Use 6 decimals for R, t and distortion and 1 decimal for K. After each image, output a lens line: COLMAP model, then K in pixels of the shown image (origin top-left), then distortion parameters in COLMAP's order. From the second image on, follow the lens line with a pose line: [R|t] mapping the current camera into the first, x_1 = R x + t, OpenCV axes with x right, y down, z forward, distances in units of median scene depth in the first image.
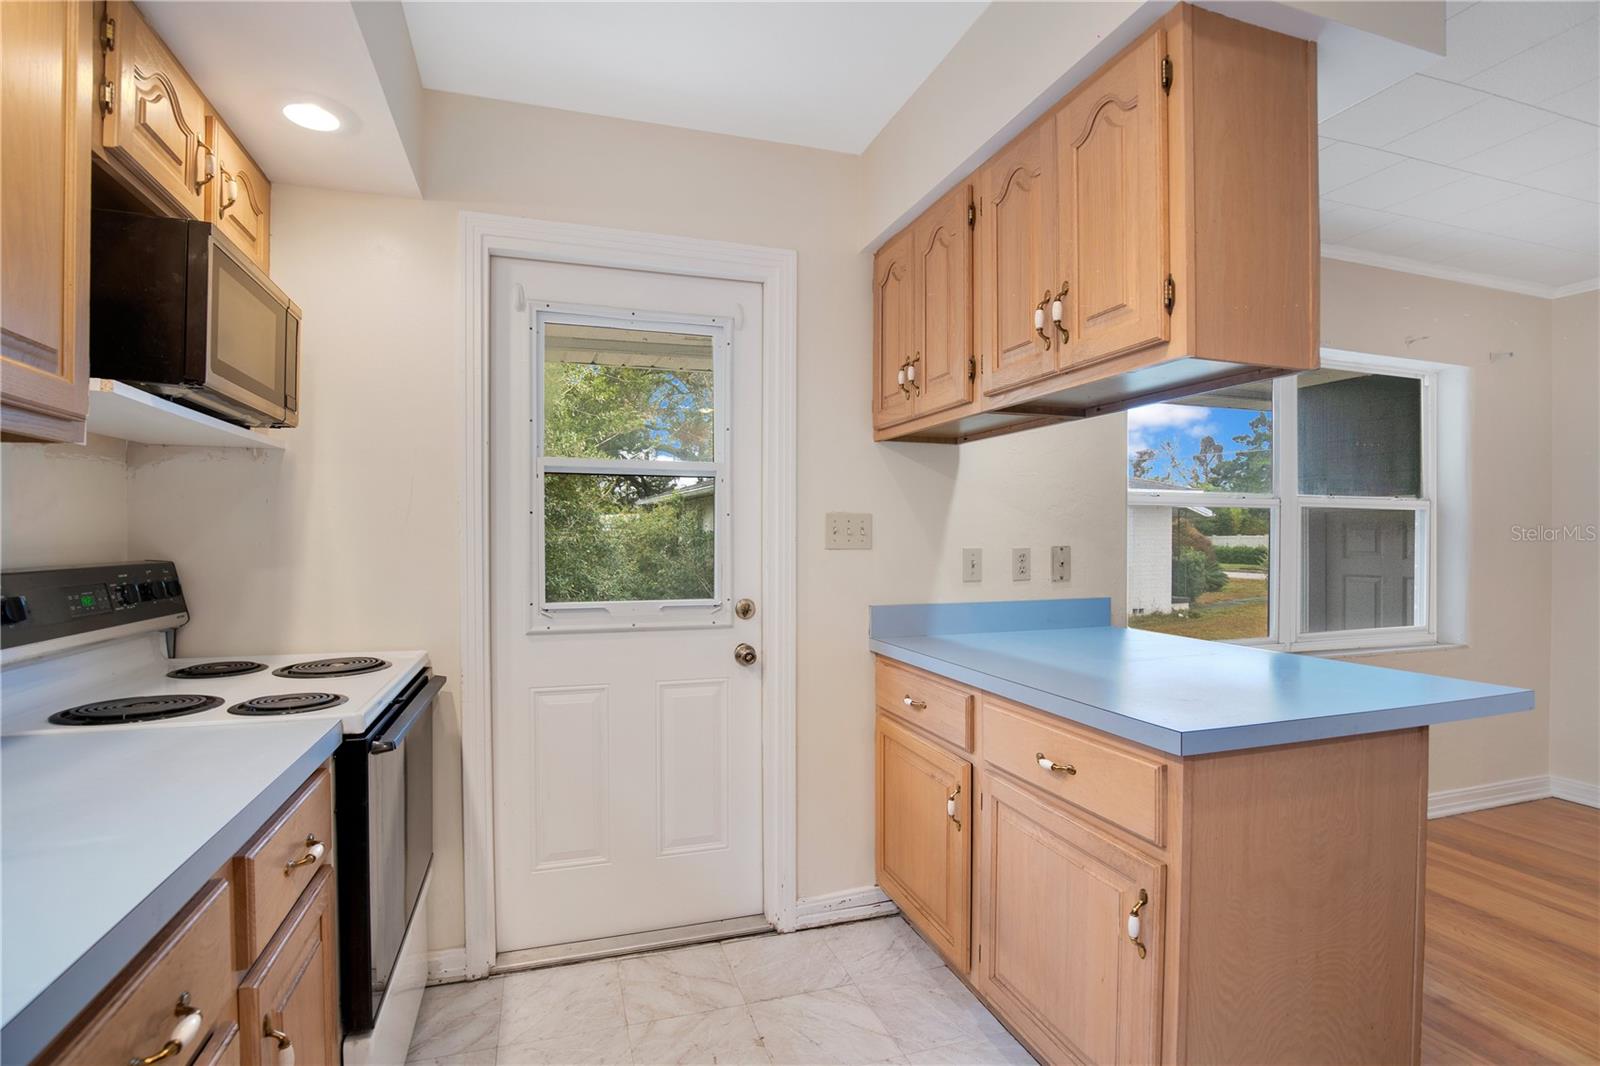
lens RADIAL K [[766.9, 0, 800.0], [0, 766.9, 533.0], [0, 0, 1]] dist [-0.028403, 0.000163]
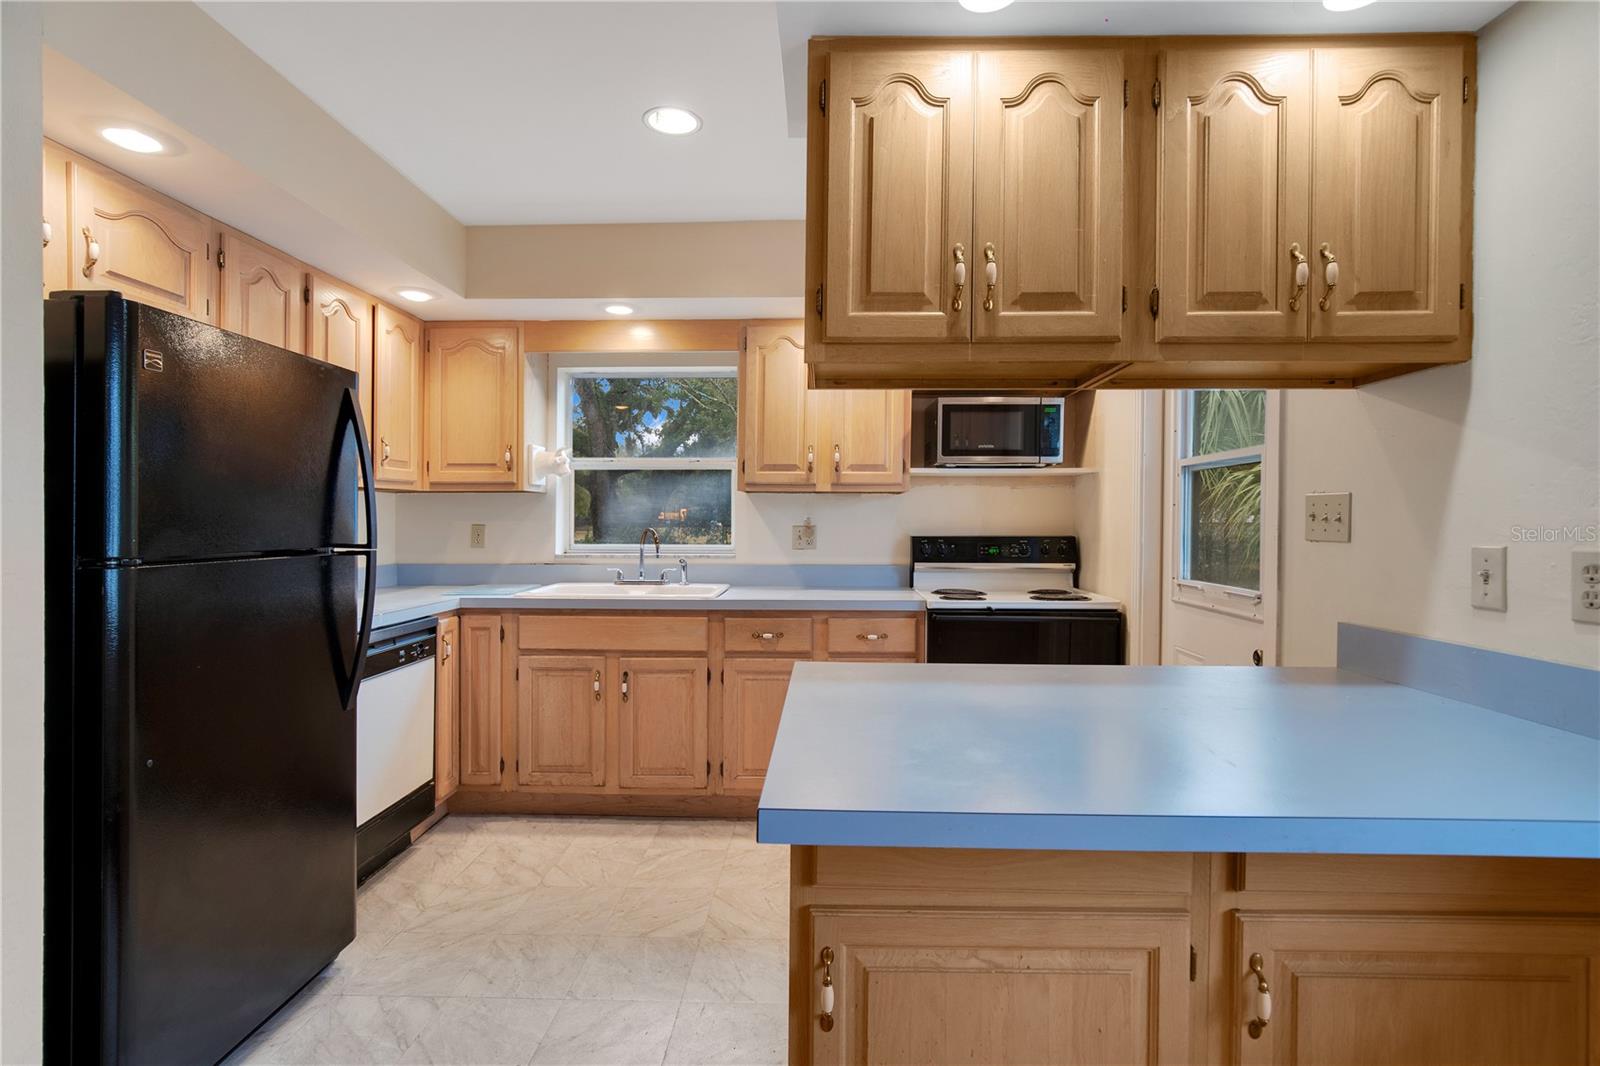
lens RADIAL K [[735.3, 0, 832.3], [0, 735.3, 529.6], [0, 0, 1]] dist [-0.009088, 0.000132]
pose [[-0.302631, 0.008456, -0.953070, 0.859318], [0.002338, 0.999964, 0.008129, 0.002416], [0.953105, 0.000231, -0.302640, 0.726434]]
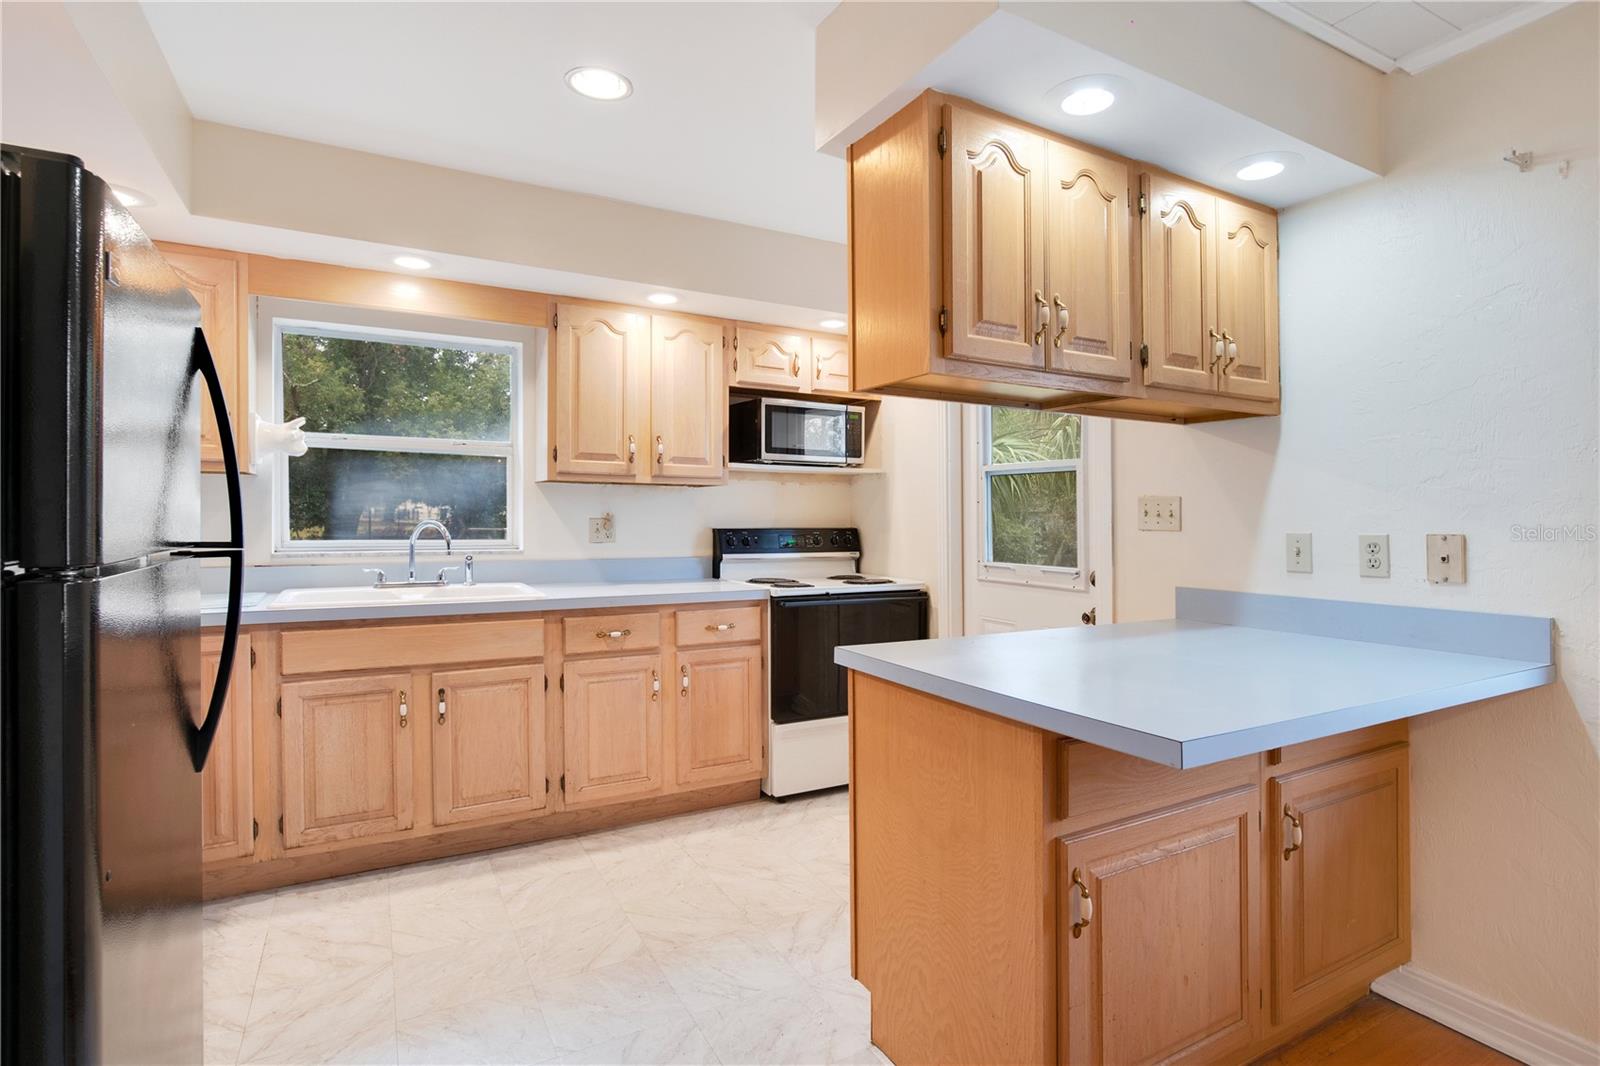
lens RADIAL K [[733.1, 0, 796.5], [0, 733.1, 512.7], [0, 0, 1]] dist [-0.013761, 0.000041]
pose [[0.200410, -0.003954, -0.979704, 0.920450], [-0.002098, 0.999988, -0.004464, 0.001625], [0.979710, 0.002950, 0.200399, 0.291988]]
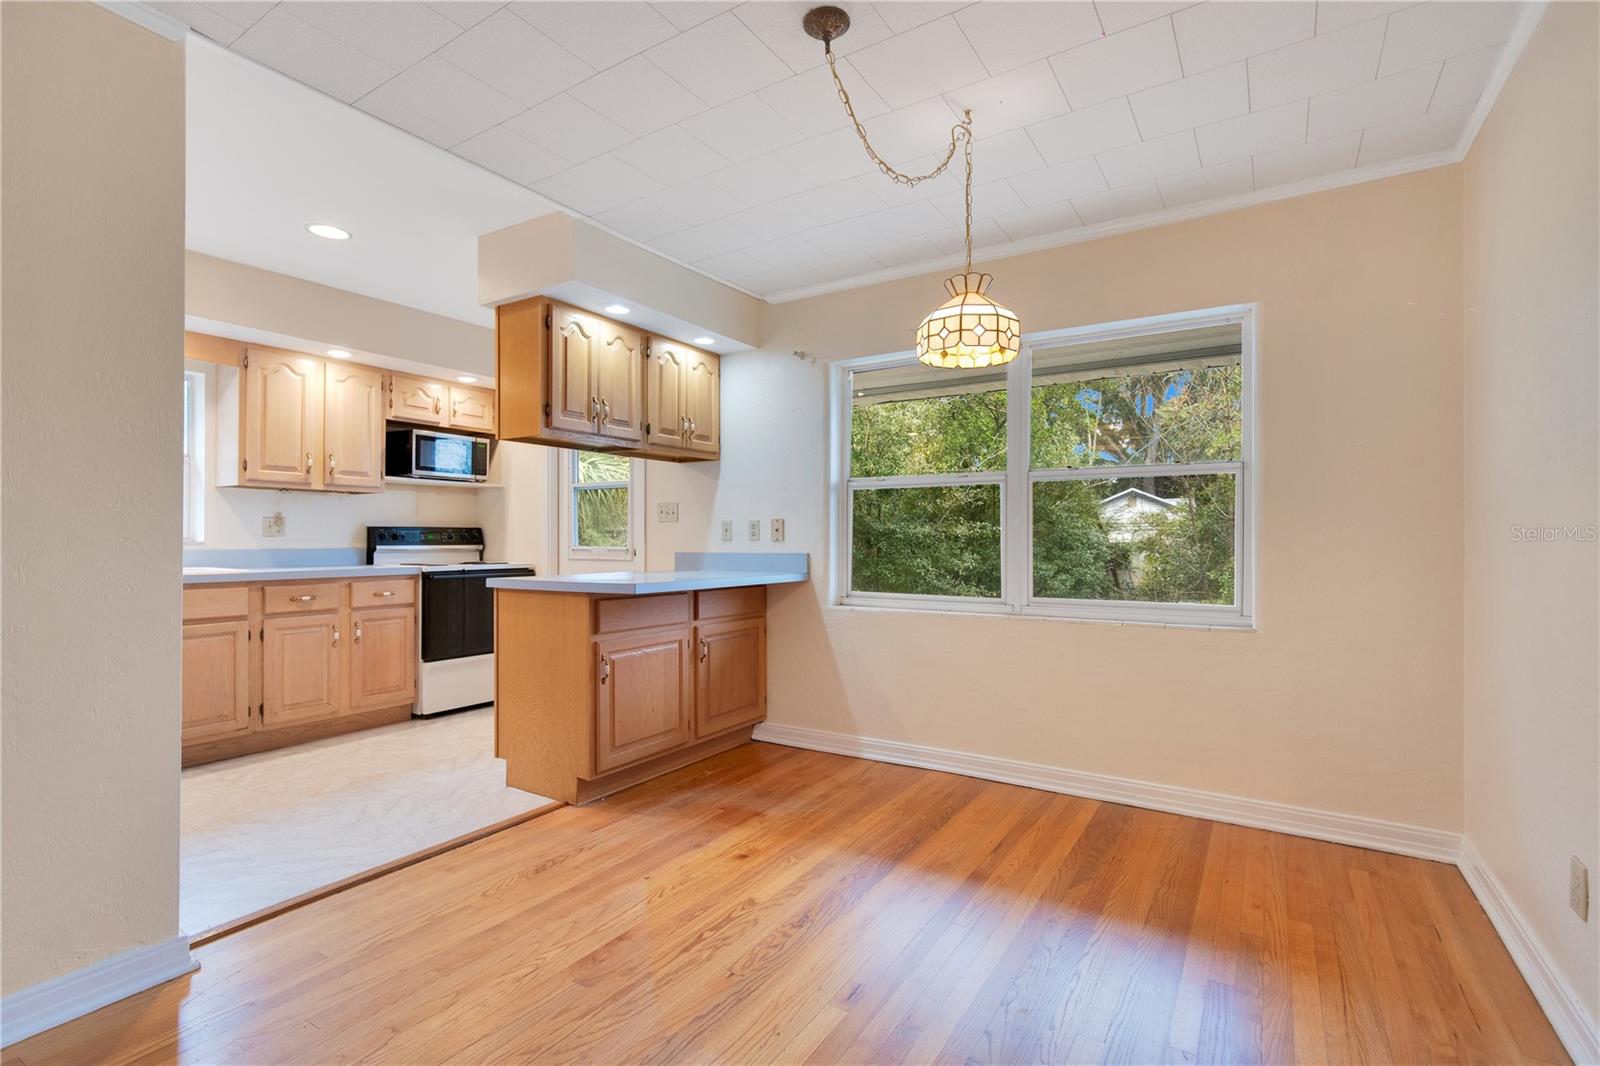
lens RADIAL K [[756.6, 0, 703.2], [0, 756.6, 507.0], [0, 0, 1]] dist [-0.002814, -0.000299]
pose [[0.571722, -0.034578, -0.819718, 1.582794], [-0.000514, 0.999096, -0.042503, 0.061866], [0.820447, 0.024721, 0.571188, 0.004959]]
